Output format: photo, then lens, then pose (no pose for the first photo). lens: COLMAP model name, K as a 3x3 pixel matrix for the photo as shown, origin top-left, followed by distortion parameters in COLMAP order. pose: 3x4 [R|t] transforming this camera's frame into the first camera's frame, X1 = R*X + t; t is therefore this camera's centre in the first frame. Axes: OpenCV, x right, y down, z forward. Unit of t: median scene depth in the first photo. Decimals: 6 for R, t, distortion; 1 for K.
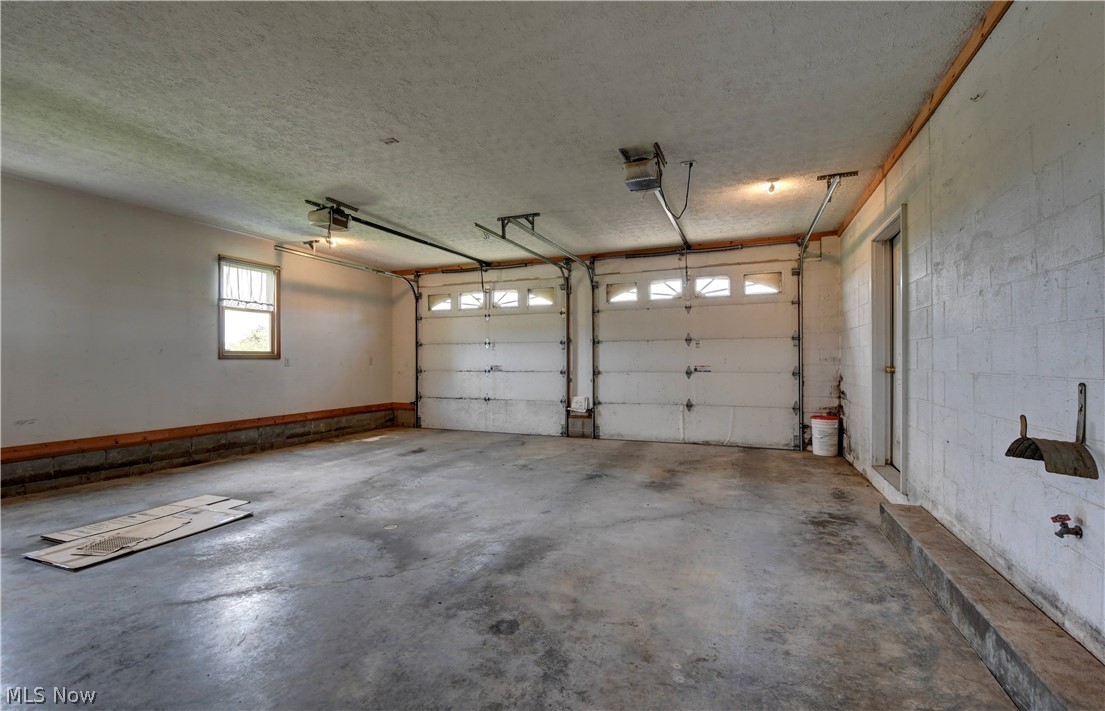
lens RADIAL K [[476.0, 0, 559.8], [0, 476.0, 358.8], [0, 0, 1]] dist [0.016170, -0.019356]
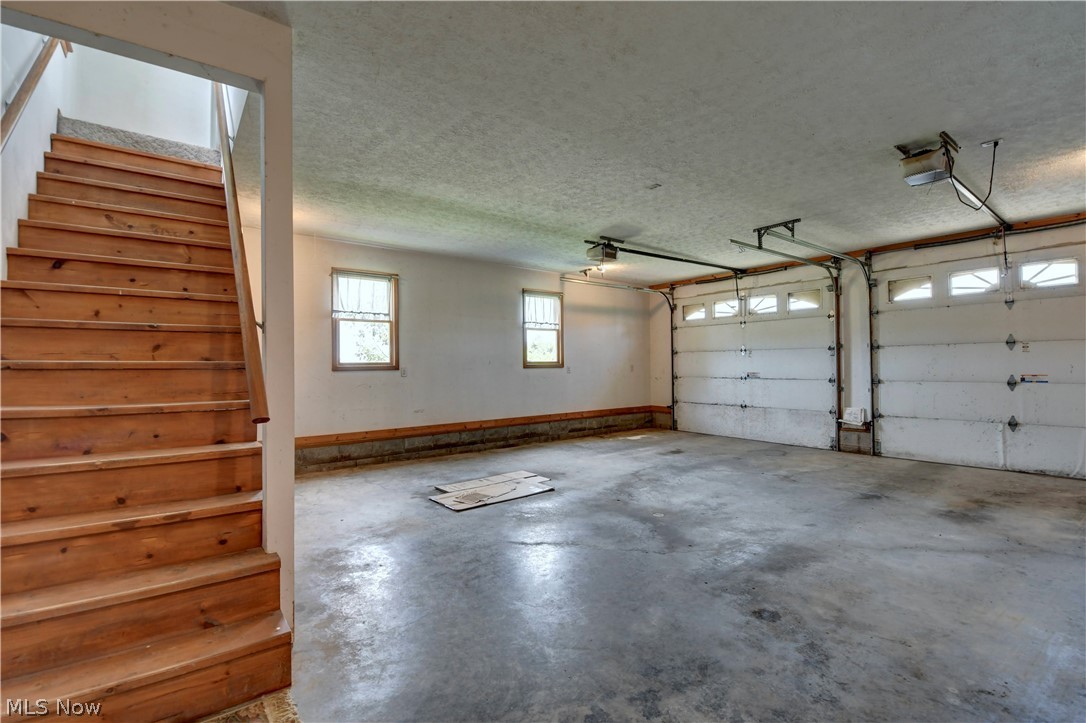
lens RADIAL K [[475.5, 0, 543.0], [0, 475.5, 361.5], [0, 0, 1]] dist [0.016845, -0.022785]
pose [[0.854491, -0.010821, -0.519354, 0.013480], [0.012502, 0.999922, -0.000264, -0.024027], [0.519316, -0.006267, 0.854559, -0.126248]]
